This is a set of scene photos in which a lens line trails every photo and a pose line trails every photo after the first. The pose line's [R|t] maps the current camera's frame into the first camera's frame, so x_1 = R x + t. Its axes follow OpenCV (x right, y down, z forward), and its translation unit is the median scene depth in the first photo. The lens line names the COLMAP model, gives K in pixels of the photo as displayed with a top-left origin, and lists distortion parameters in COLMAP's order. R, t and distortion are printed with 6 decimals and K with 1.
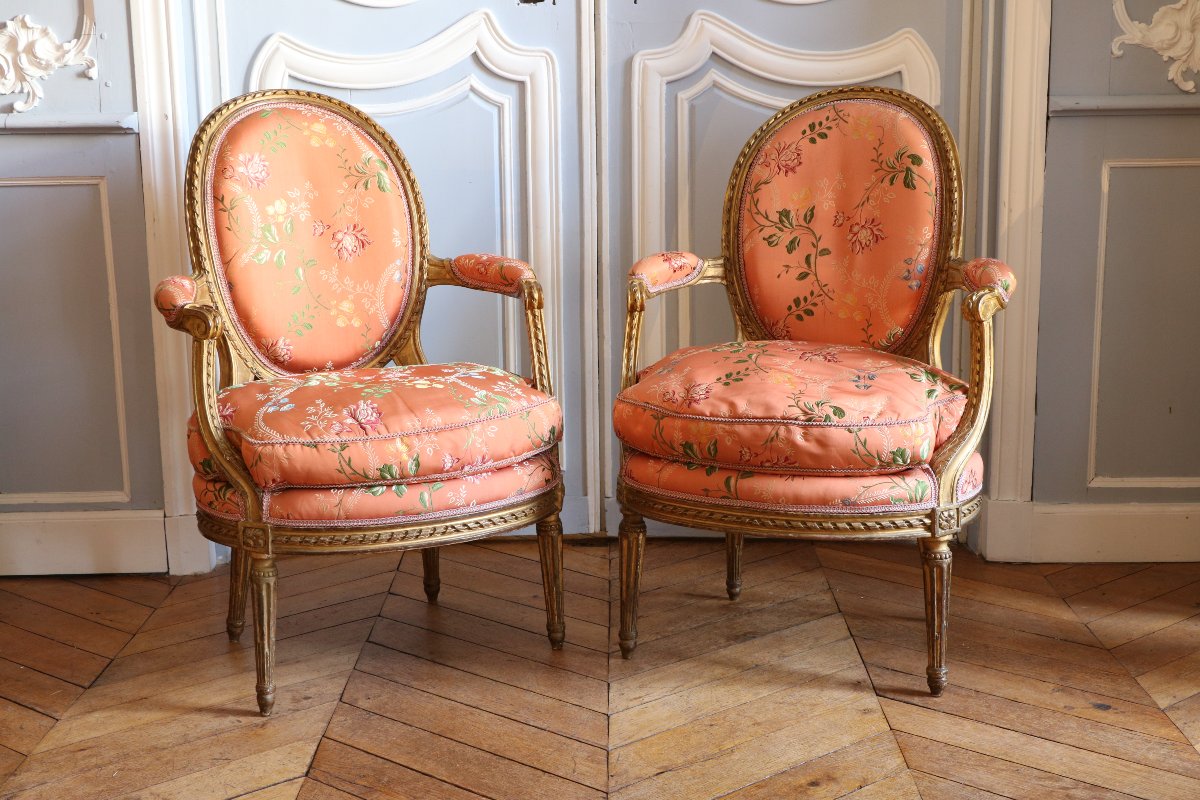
lens RADIAL K [[1648.6, 0, 600.6], [0, 1648.6, 396.3], [0, 0, 1]] dist [0.021247, 0.057754]
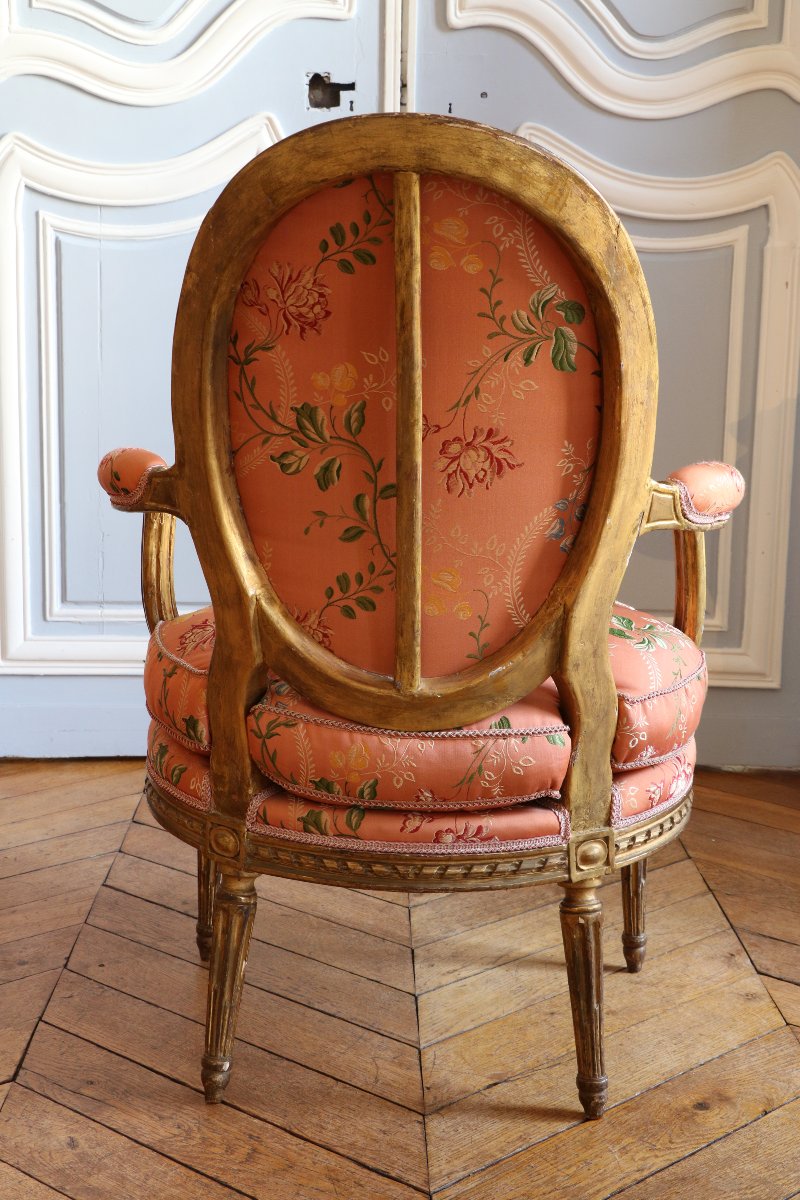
lens RADIAL K [[1648.6, 0, 400.0], [0, 1648.6, 600.0], [0, 0, 1]] dist [0.021247, 0.057754]
pose [[0.999224, 0.024790, 0.030599, -0.027695], [-0.024701, 0.999690, -0.003273, 0.010727], [-0.030671, 0.002514, 0.999526, 0.209316]]
